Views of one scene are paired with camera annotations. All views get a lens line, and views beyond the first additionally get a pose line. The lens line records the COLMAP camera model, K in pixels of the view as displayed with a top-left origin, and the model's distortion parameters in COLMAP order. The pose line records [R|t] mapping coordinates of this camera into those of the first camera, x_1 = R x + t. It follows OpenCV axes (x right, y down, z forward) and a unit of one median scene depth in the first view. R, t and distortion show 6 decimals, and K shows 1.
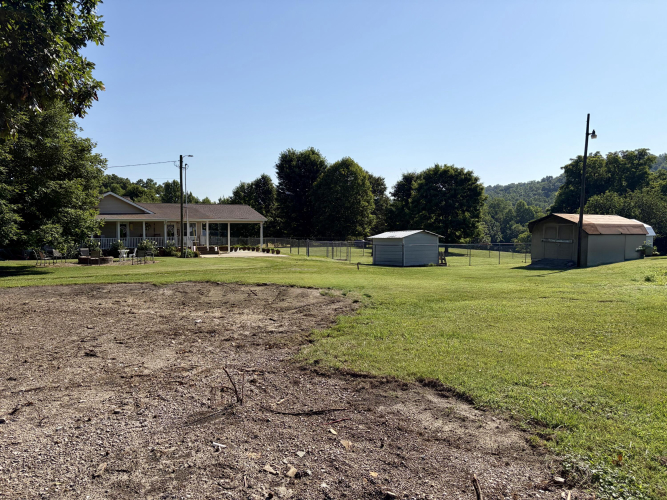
lens RADIAL K [[498.9, 0, 334.3], [0, 498.9, 252.0], [0, 0, 1]] dist [0.065841, -0.082667]
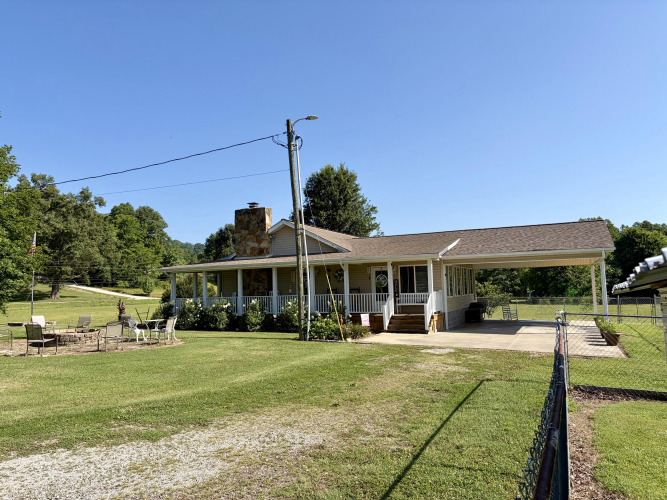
lens RADIAL K [[499.2, 0, 333.5], [0, 499.2, 250.0], [0, 0, 1]] dist [0.068320, -0.078827]
pose [[0.500209, -0.080819, -0.862125, 0.066849], [-0.024188, 0.993942, -0.107211, -0.012897], [0.865567, 0.074481, 0.495223, 0.478715]]
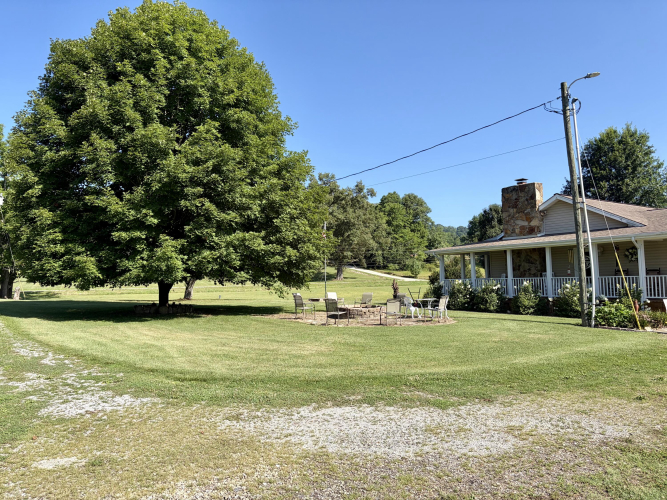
lens RADIAL K [[498.9, 0, 334.3], [0, 498.9, 252.0], [0, 0, 1]] dist [0.065841, -0.082667]
pose [[0.012346, -0.053177, -0.998509, 0.066937], [-0.033852, 0.997990, -0.053568, -0.011747], [0.999351, 0.034463, 0.010521, 0.475350]]
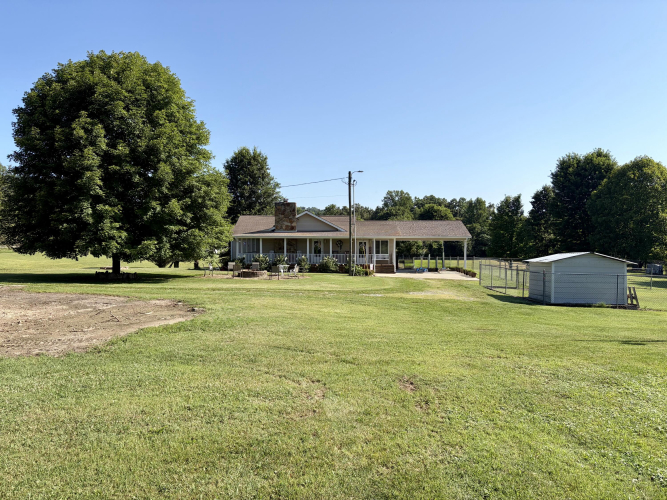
lens RADIAL K [[499.2, 0, 333.5], [0, 499.2, 250.0], [0, 0, 1]] dist [0.068320, -0.078827]
pose [[0.790352, 0.017646, -0.612398, 0.160694], [-0.041836, 0.998806, -0.025213, -0.007737], [0.611222, 0.045547, 0.790147, 0.125909]]
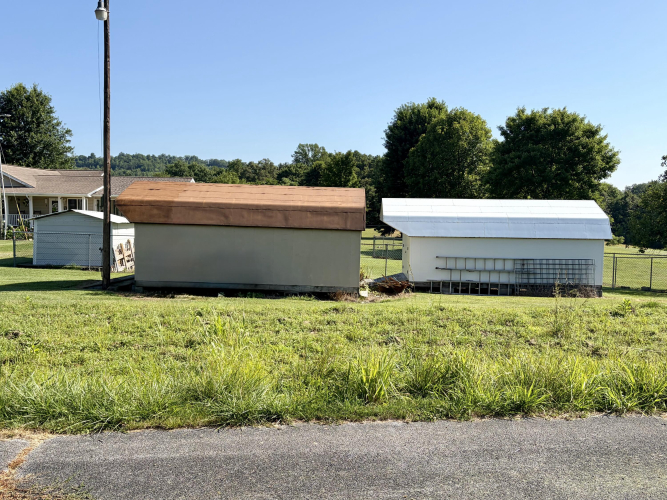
lens RADIAL K [[604.7, 0, 330.5], [0, 604.7, 249.9], [0, 0, 1]] dist [0.050900, -0.013155]
pose [[0.830211, 0.056712, -0.554557, 0.431230], [-0.050341, 0.998374, 0.026735, -0.015332], [0.555171, 0.005721, 0.831716, 0.276655]]
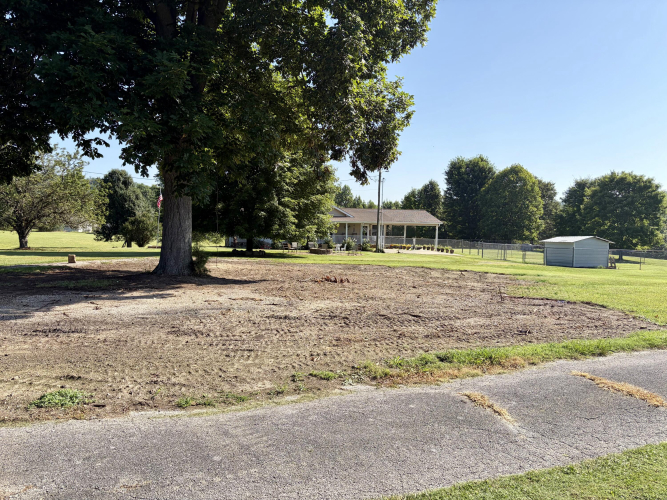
lens RADIAL K [[498.9, 0, 334.3], [0, 498.9, 252.0], [0, 0, 1]] dist [0.065841, -0.082667]
pose [[0.953618, 0.040566, -0.298272, -0.020085], [-0.041367, 0.999137, 0.003631, 0.005766], [0.298162, 0.008876, 0.954474, -0.132107]]
